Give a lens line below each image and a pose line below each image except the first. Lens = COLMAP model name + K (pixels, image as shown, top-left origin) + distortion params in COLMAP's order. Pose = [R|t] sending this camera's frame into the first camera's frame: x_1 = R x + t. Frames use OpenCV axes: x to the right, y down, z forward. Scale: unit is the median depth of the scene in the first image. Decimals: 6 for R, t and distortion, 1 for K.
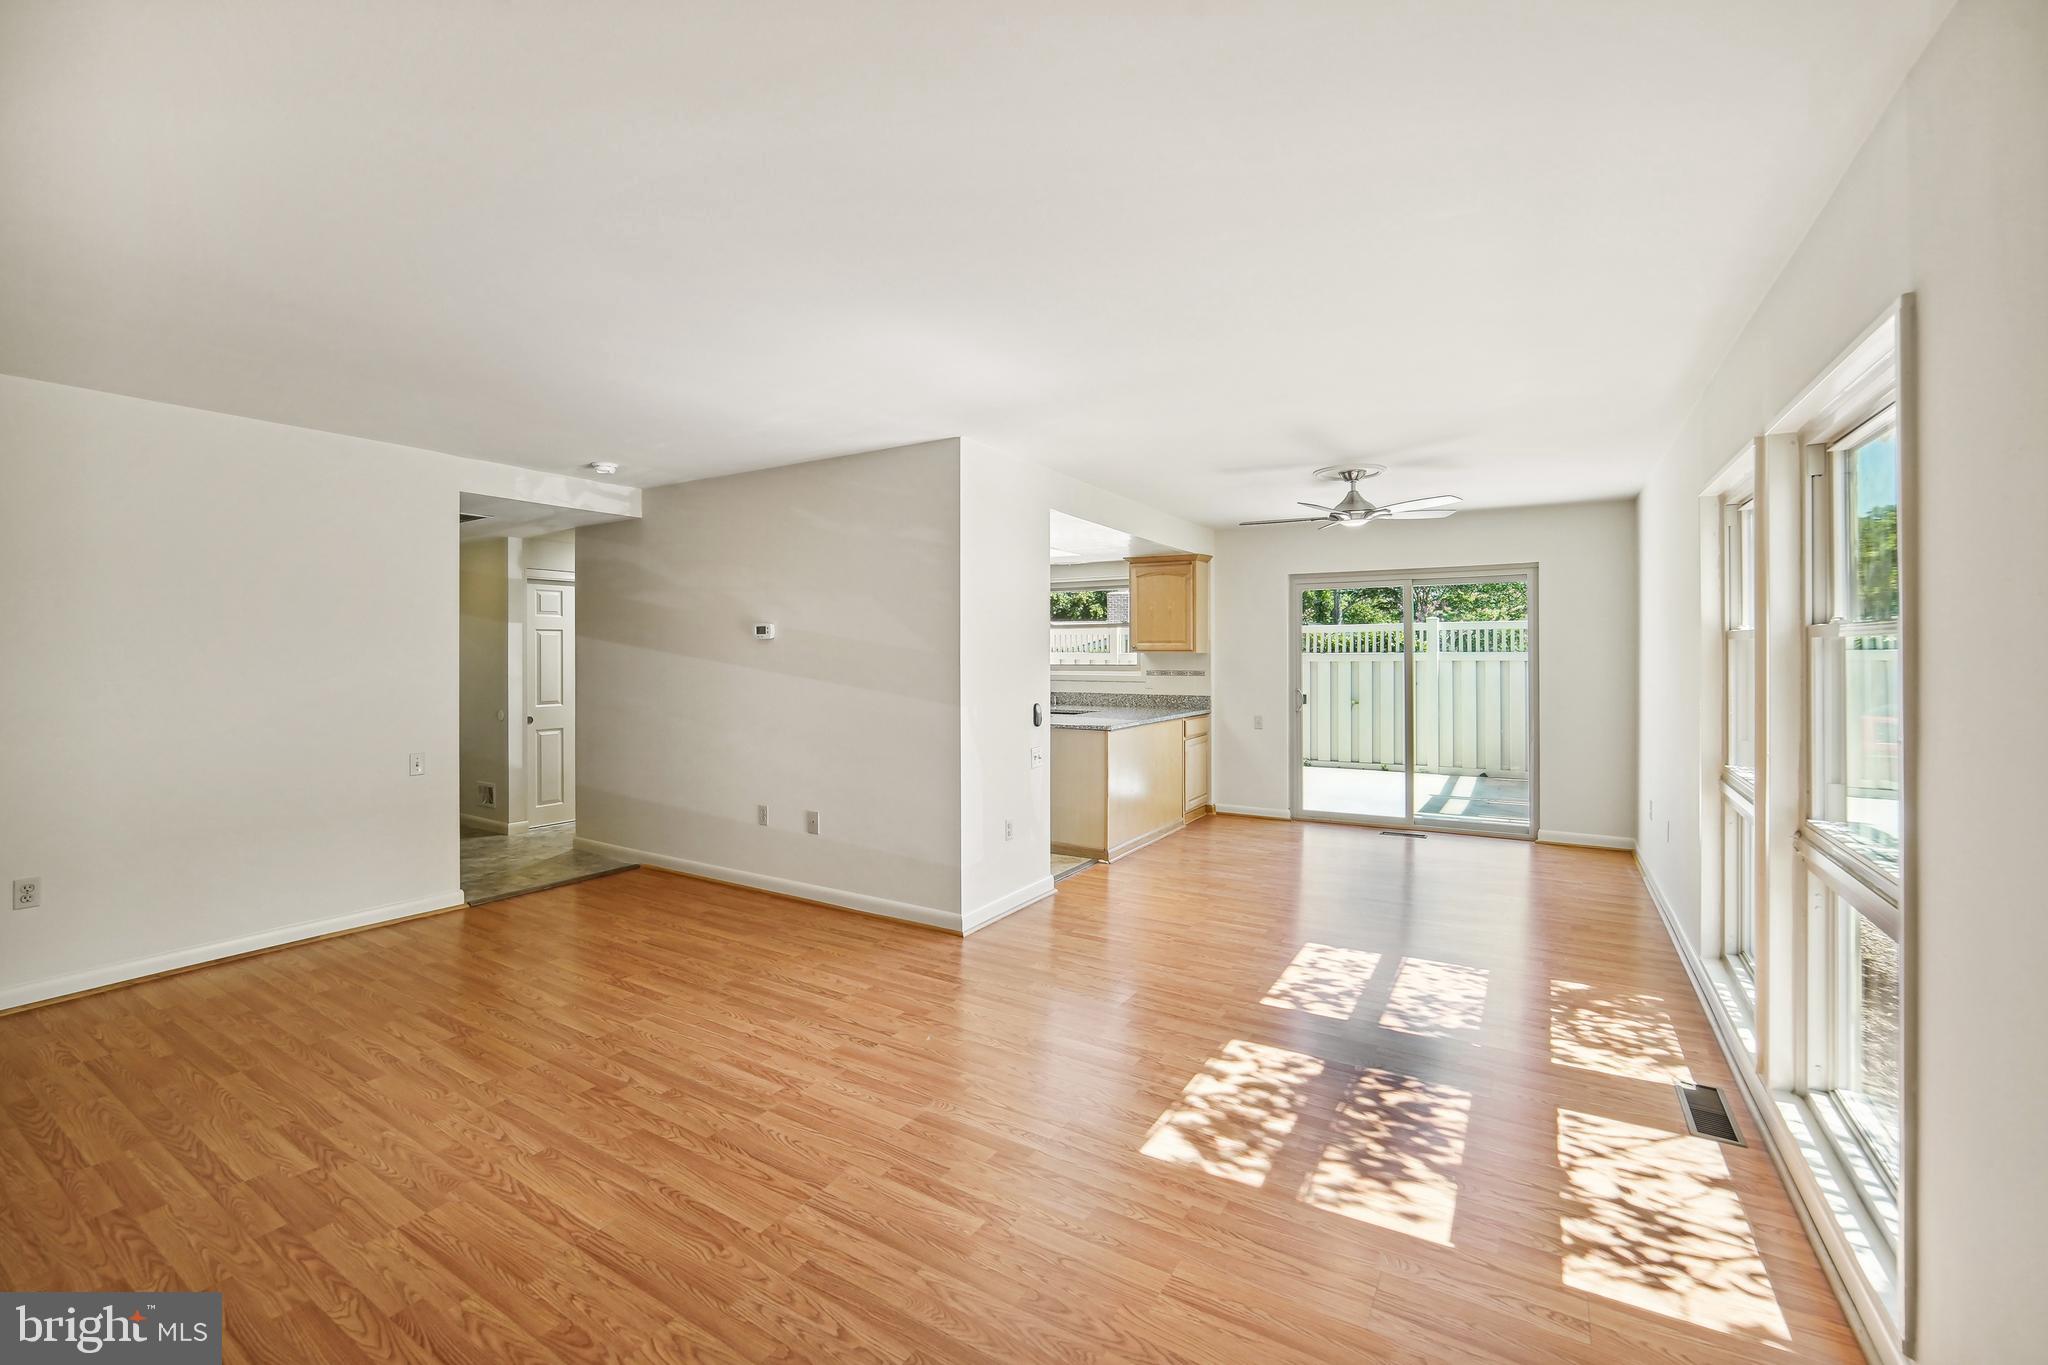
lens RADIAL K [[866.1, 0, 1025.2], [0, 866.1, 647.0], [0, 0, 1]] dist [-0.043758, 0.013898]
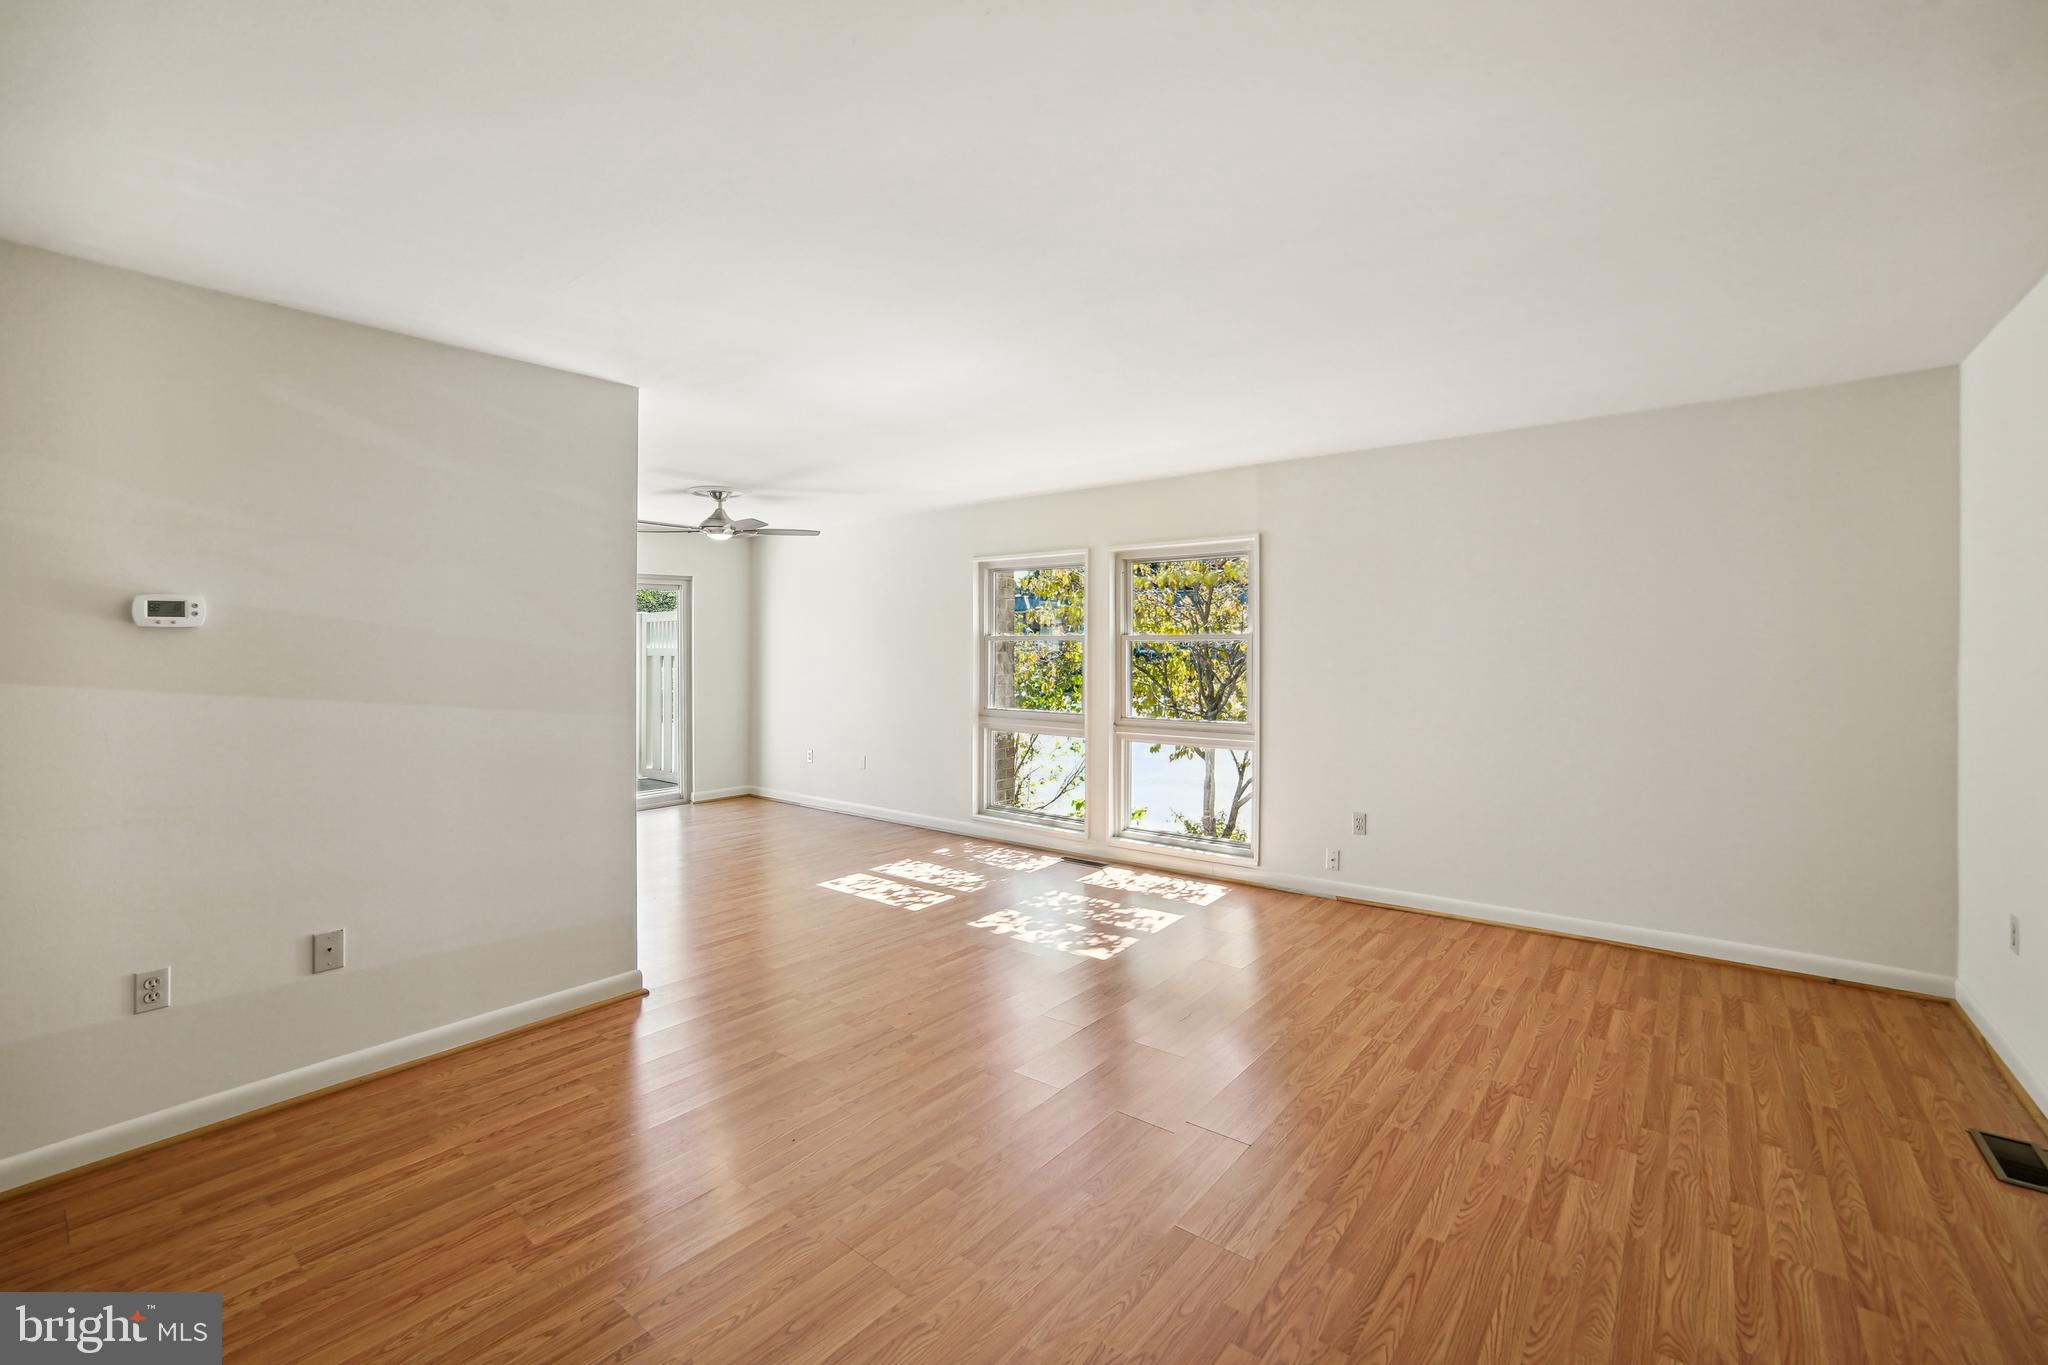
lens RADIAL K [[866.1, 0, 1025.2], [0, 866.1, 647.0], [0, 0, 1]] dist [-0.043758, 0.013898]
pose [[0.123989, -0.001543, 0.992282, -1.287876], [0.001670, 0.999998, 0.001346, 0.003808], [-0.992282, 0.001491, 0.123991, 0.818311]]
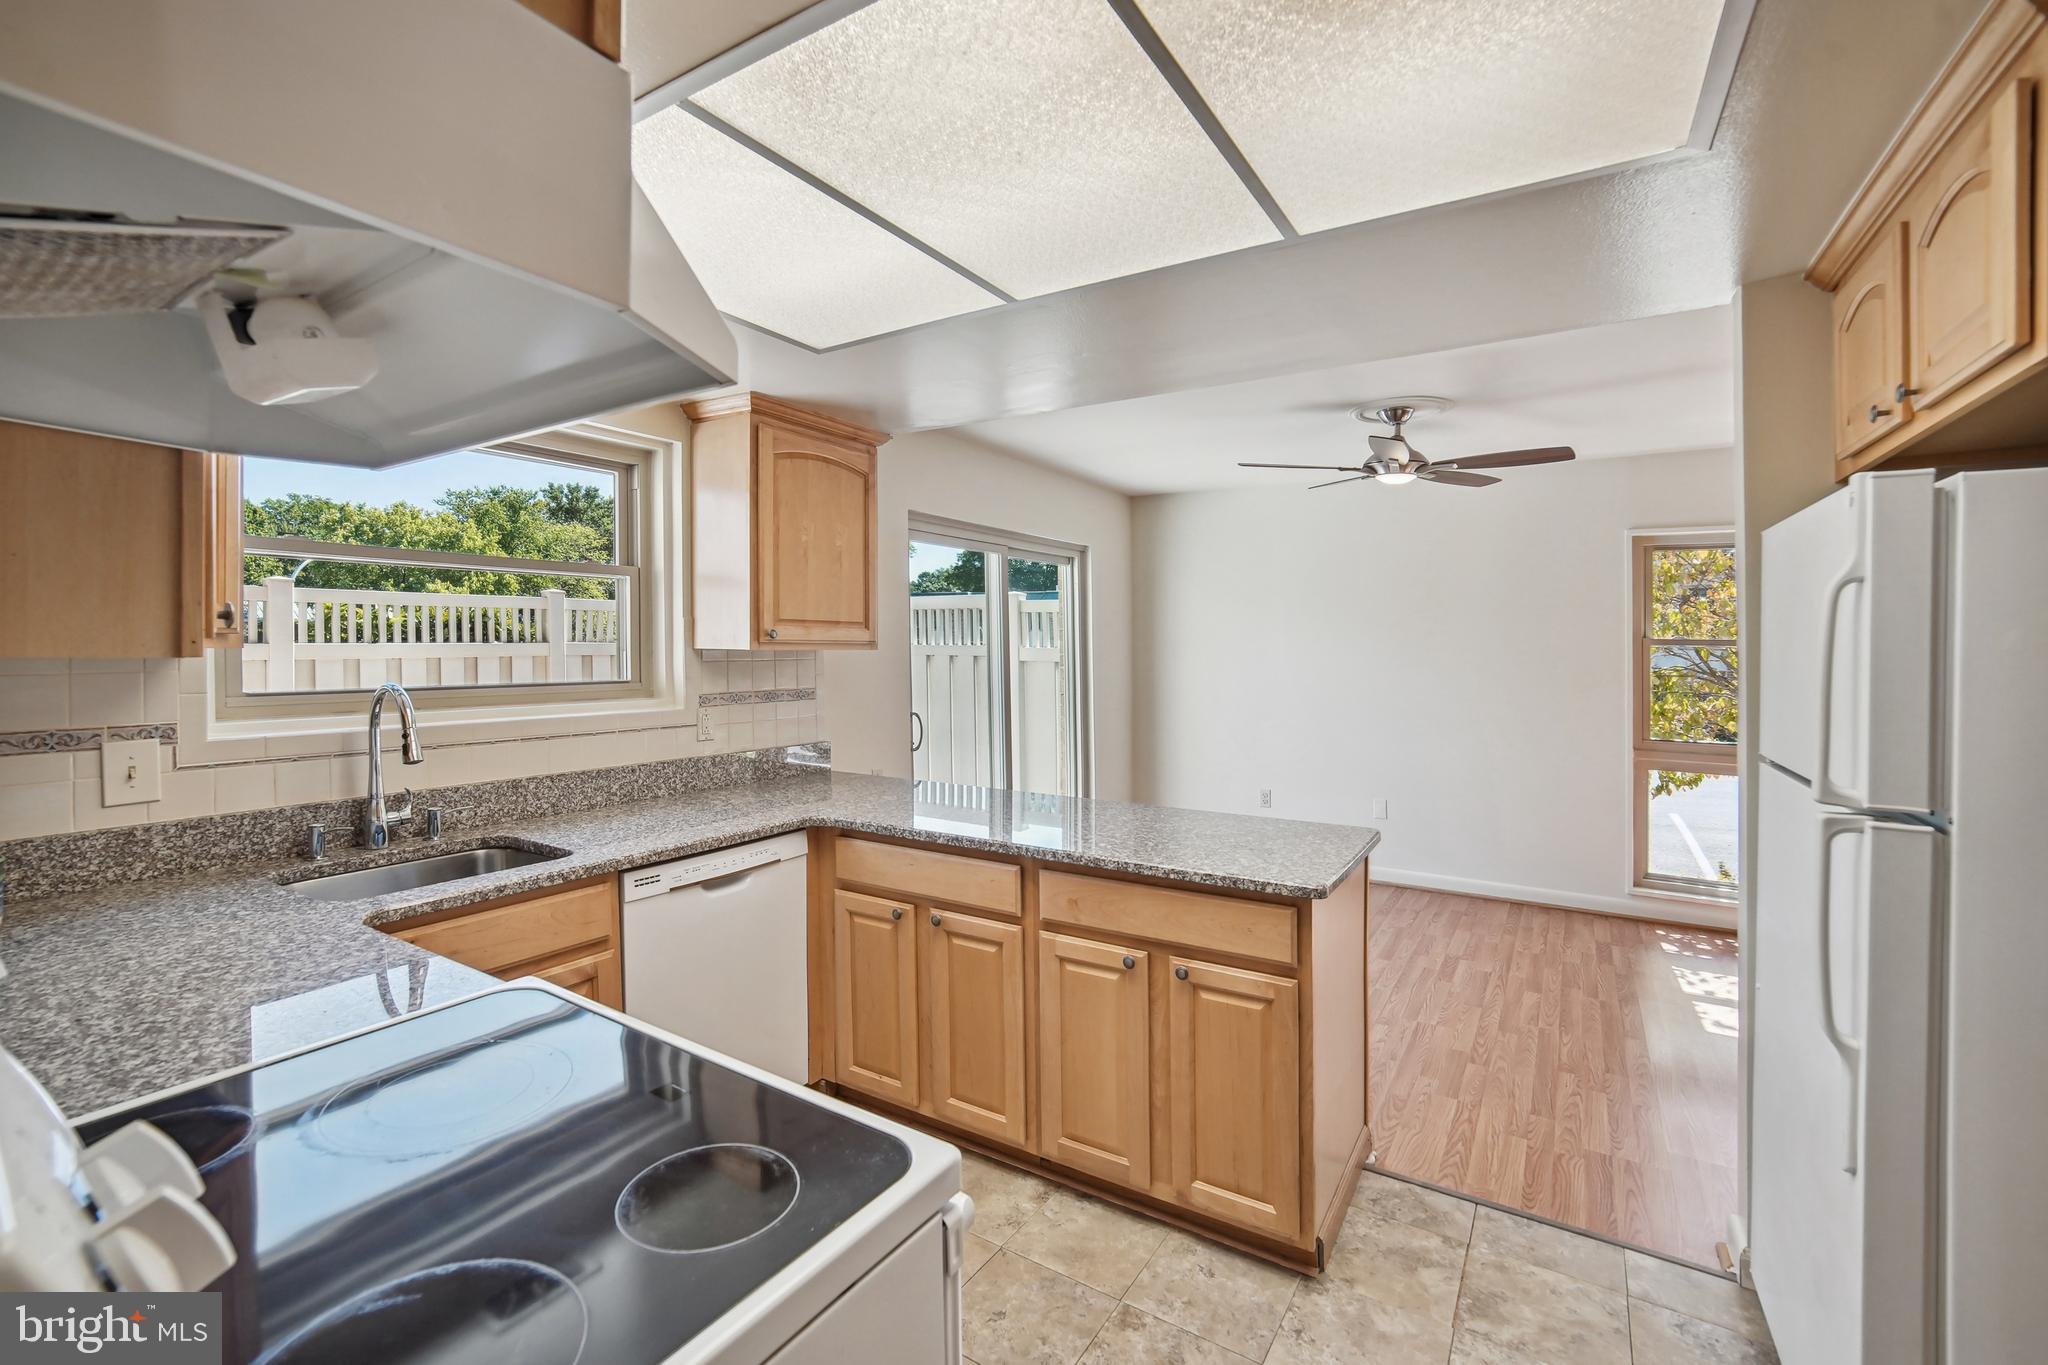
lens RADIAL K [[866.1, 0, 1025.2], [0, 866.1, 647.0], [0, 0, 1]] dist [-0.043758, 0.013898]
pose [[0.031949, 0.001583, 0.999488, -0.688123], [-0.017370, 0.999849, -0.001029, 0.010340], [-0.999339, -0.017328, 0.031972, 2.391646]]
